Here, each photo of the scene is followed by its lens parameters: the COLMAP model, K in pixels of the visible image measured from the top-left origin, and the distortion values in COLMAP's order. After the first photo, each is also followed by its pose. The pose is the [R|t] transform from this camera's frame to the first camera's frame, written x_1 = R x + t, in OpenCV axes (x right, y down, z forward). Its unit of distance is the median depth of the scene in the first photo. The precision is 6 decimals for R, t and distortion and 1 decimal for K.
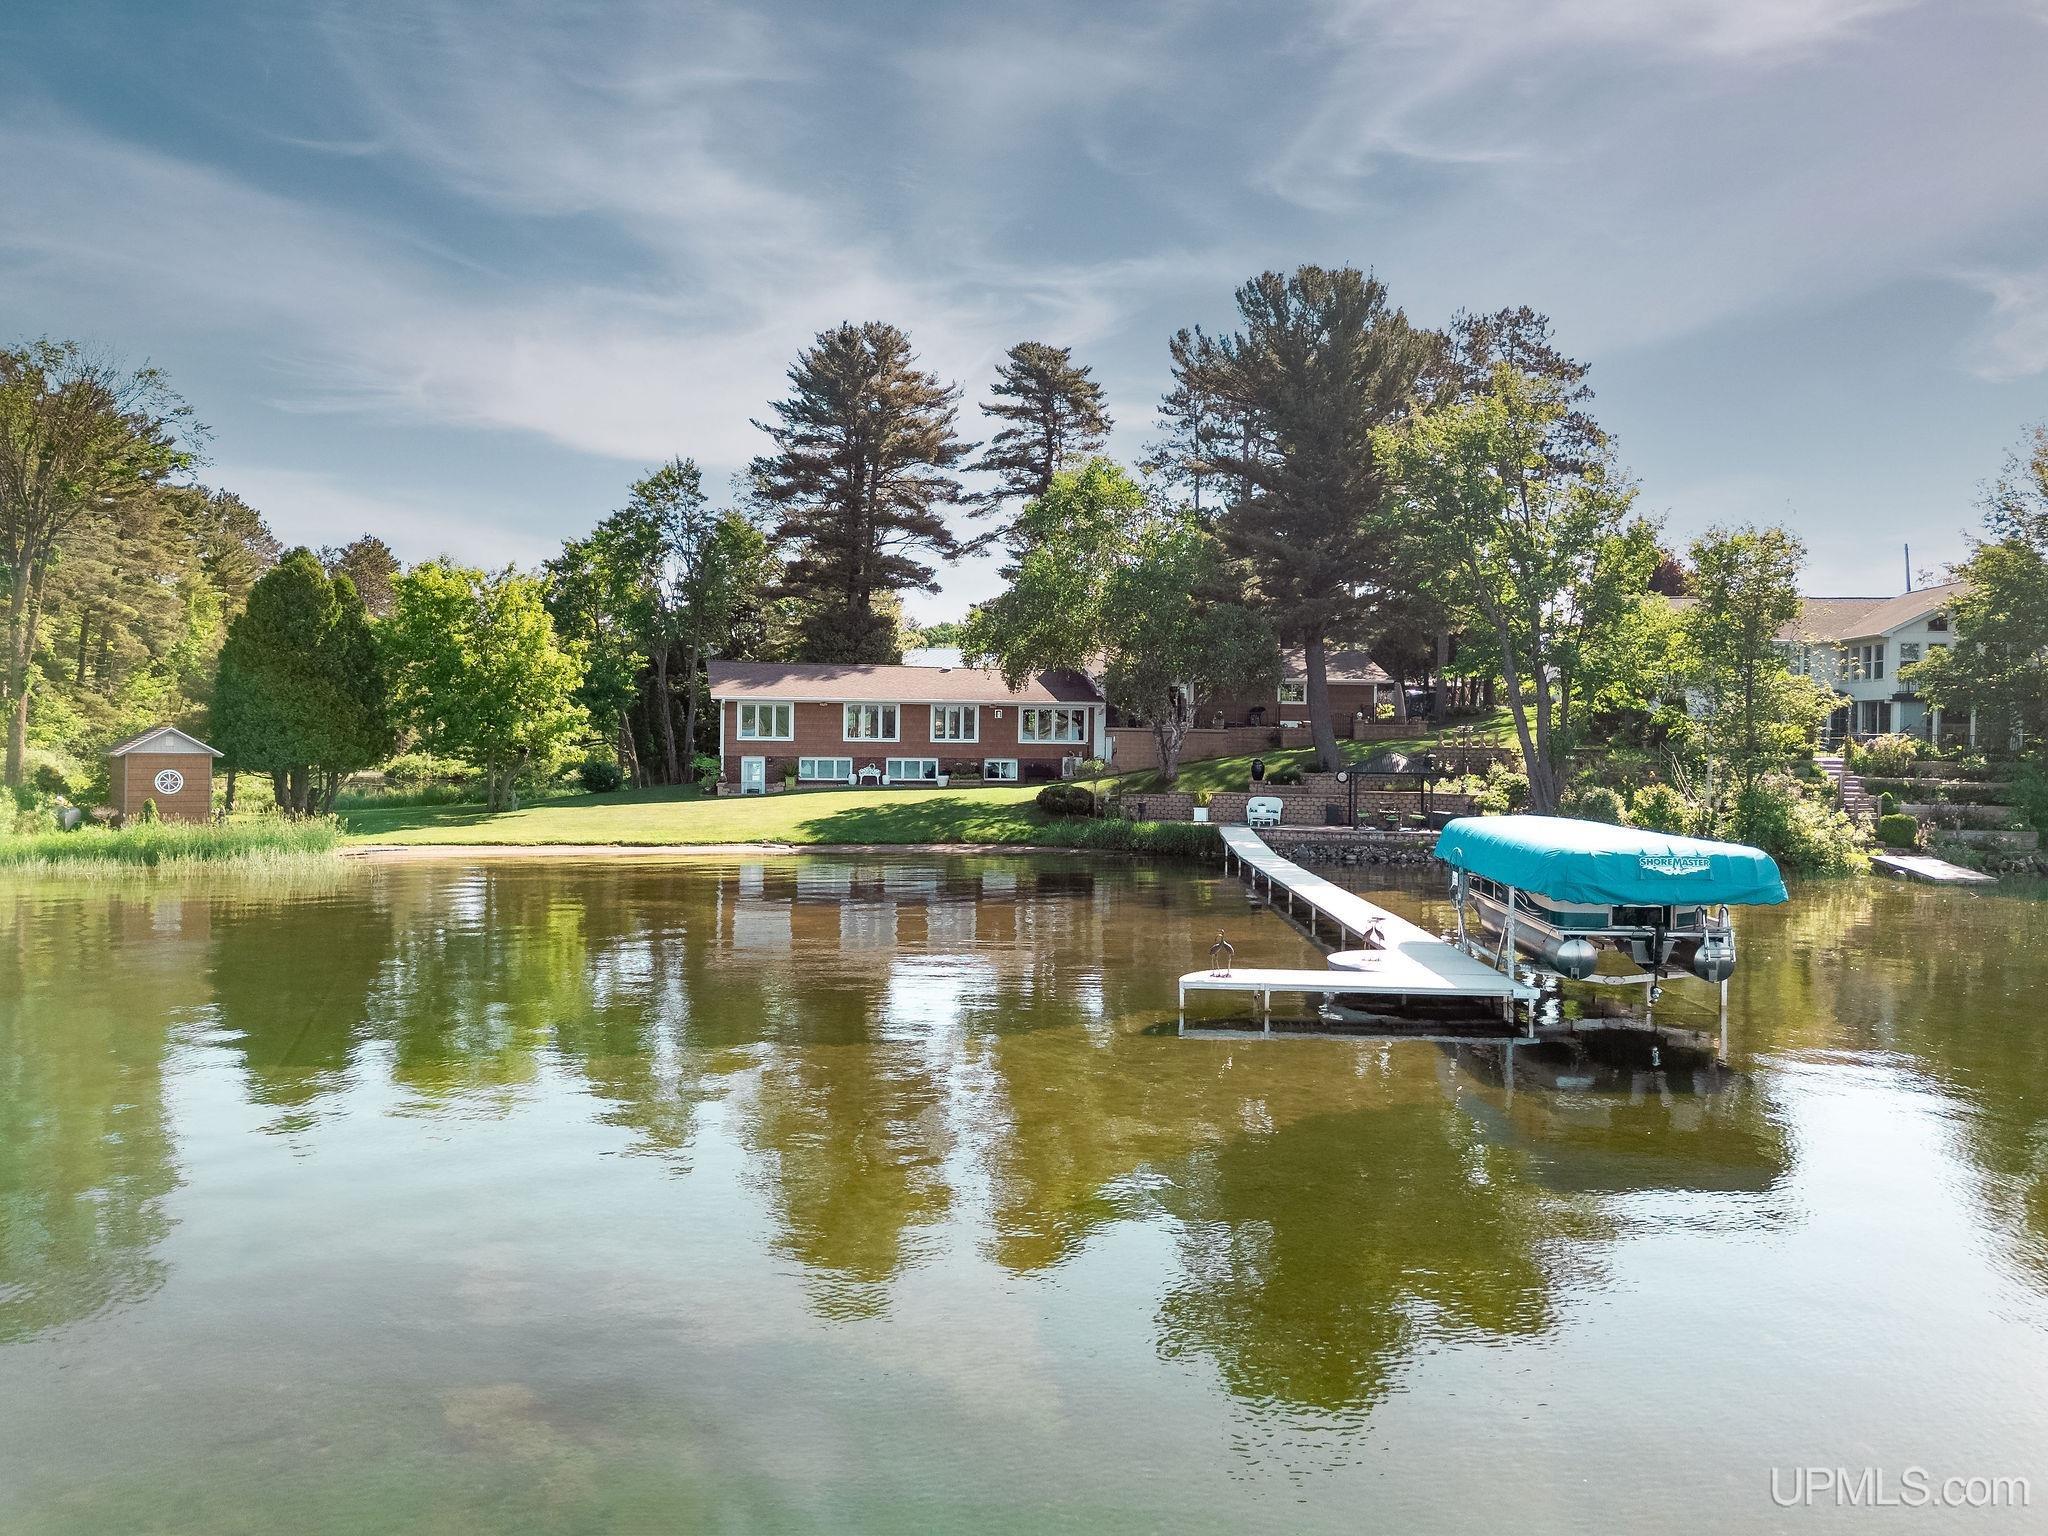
lens RADIAL K [[1392.4, 0, 1033.8], [0, 1392.4, 765.1], [0, 0, 1]] dist [0.061678, -0.040247]
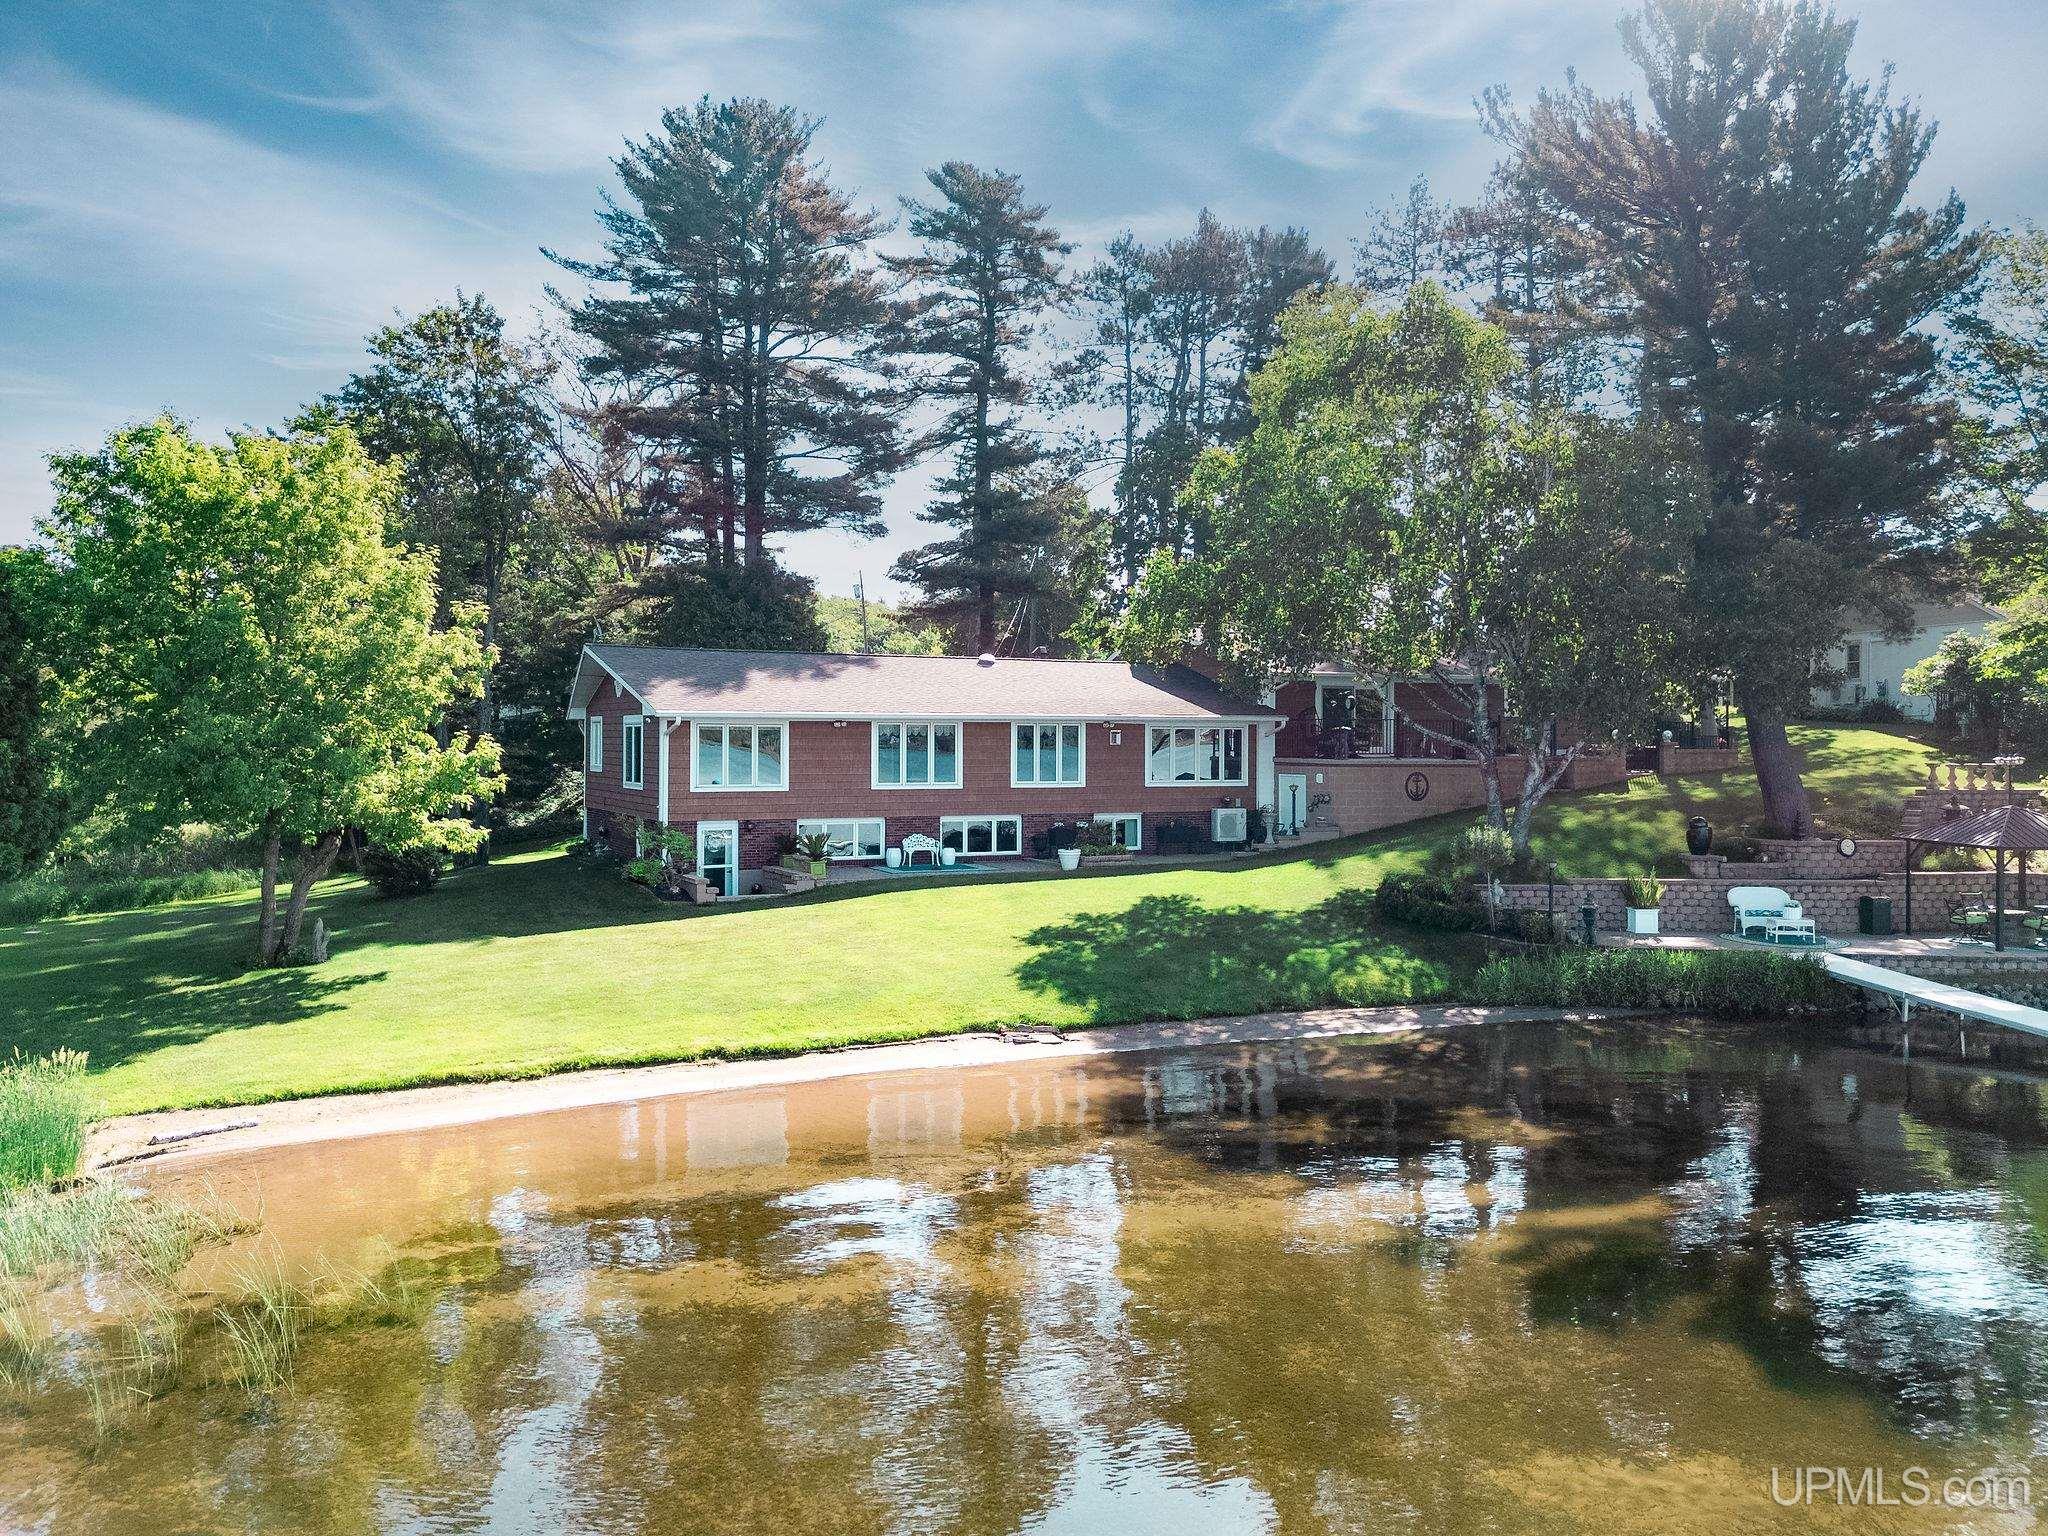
lens RADIAL K [[1682.5, 0, 1023.7], [0, 1682.5, 766.8], [0, 0, 1]] dist [-0.000219, -0.001363]
pose [[0.972087, -0.012322, 0.234297, -0.227760], [0.013801, 0.999894, -0.004674, -0.021482], [-0.234215, 0.007777, 0.972154, 0.321933]]
